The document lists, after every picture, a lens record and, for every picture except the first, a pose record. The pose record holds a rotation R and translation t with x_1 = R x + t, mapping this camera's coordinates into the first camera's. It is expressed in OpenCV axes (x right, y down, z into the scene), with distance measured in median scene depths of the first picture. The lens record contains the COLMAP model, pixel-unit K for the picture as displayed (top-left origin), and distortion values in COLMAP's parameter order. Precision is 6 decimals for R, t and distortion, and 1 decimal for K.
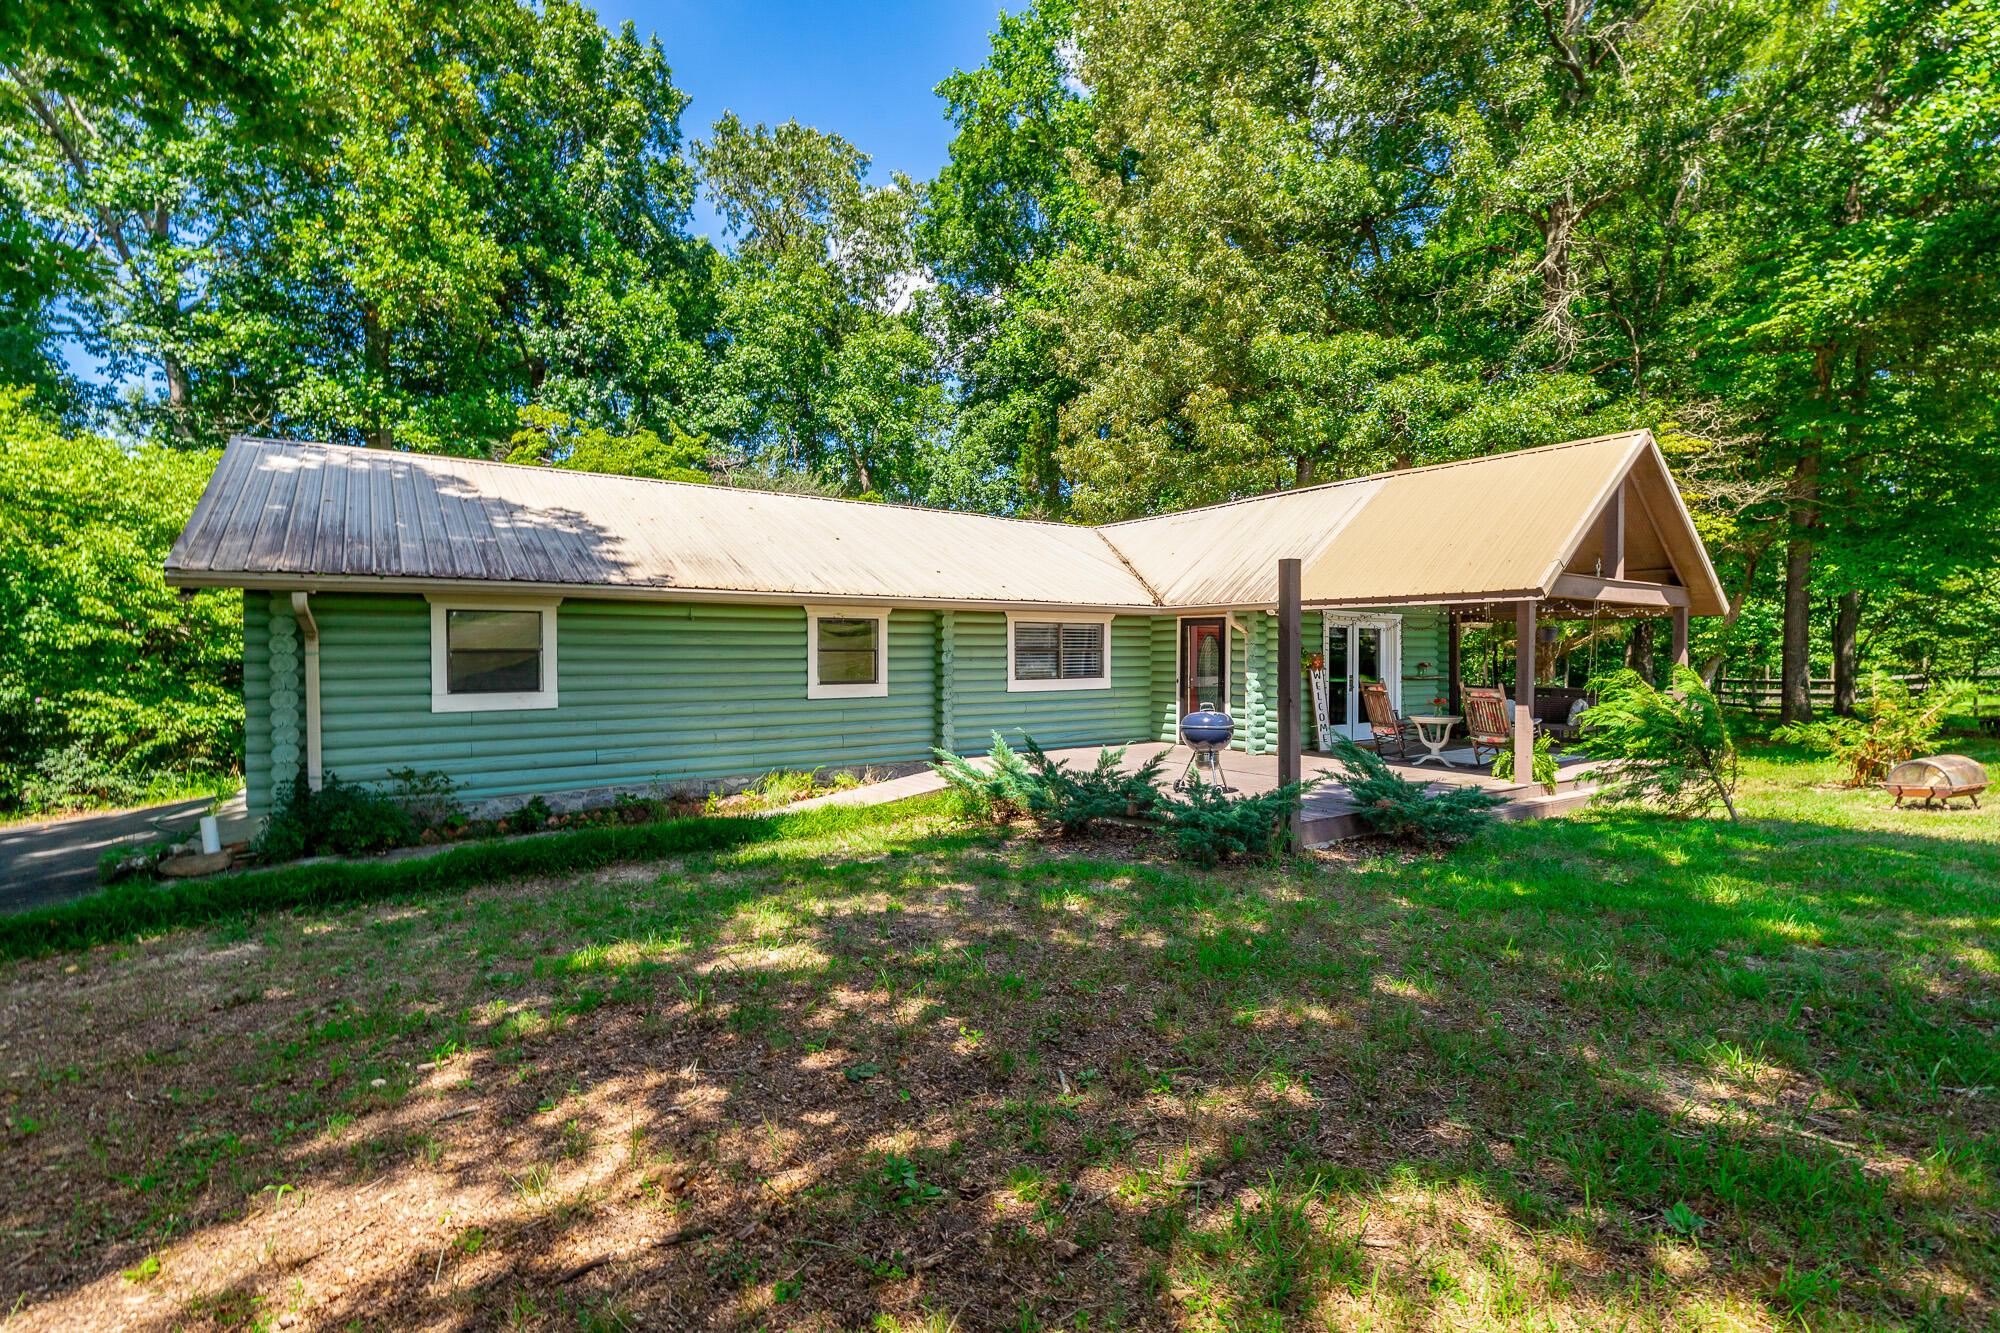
lens RADIAL K [[896.0, 0, 999.4], [0, 896.0, 666.4], [0, 0, 1]] dist [0.000448, 0.000007]
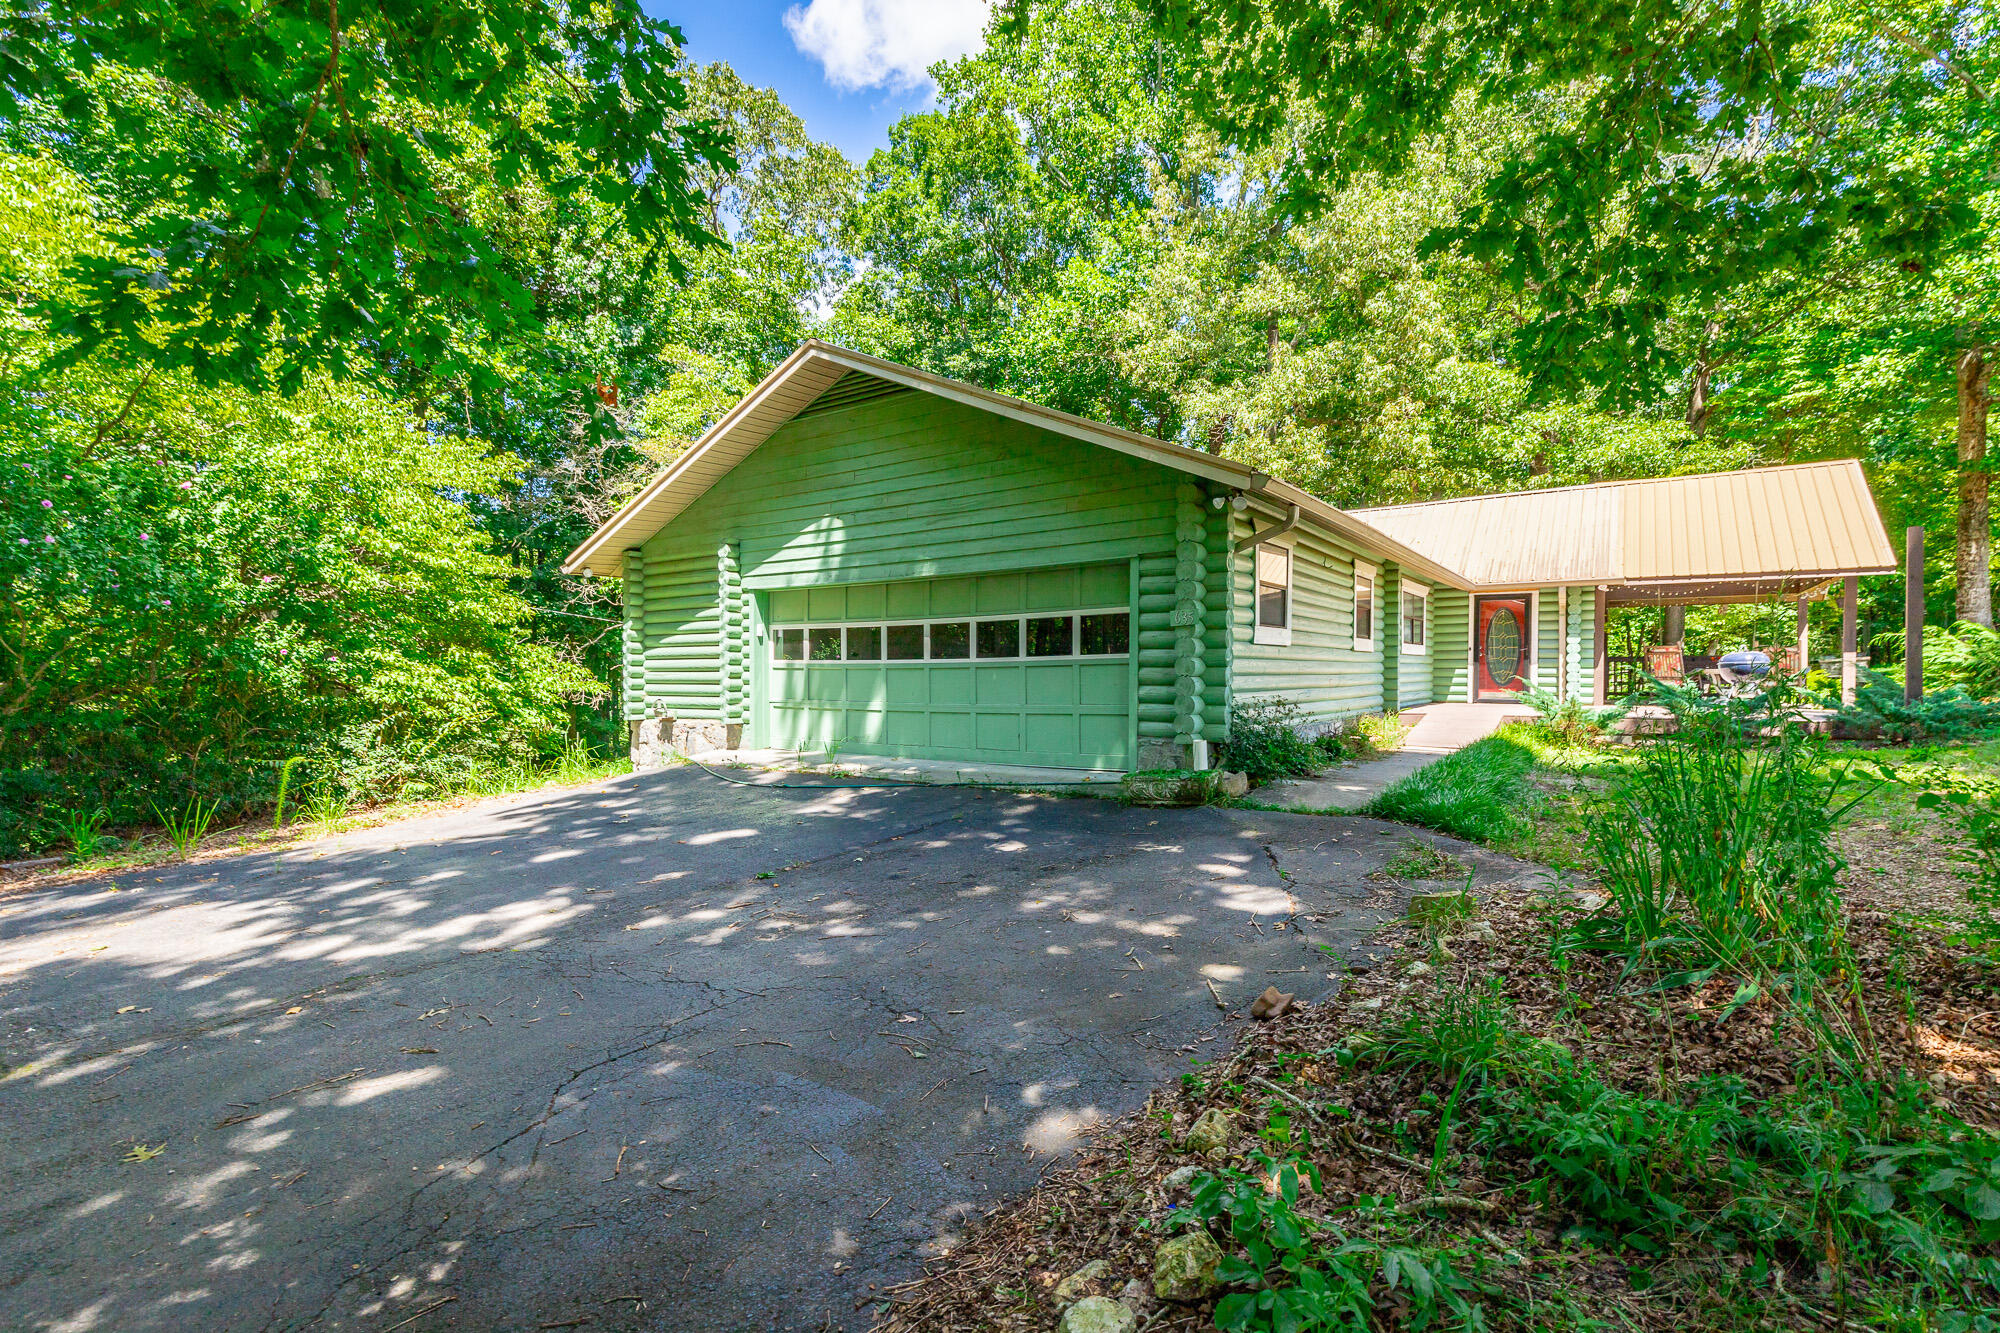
lens RADIAL K [[896.0, 0, 1000.2], [0, 896.0, 670.3], [0, 0, 1]] dist [0.000448, 0.000007]
pose [[0.930032, 0.001149, 0.367476, -0.806269], [0.006547, 0.999785, -0.019695, 0.063145], [-0.367419, 0.020722, 0.929825, 0.134667]]
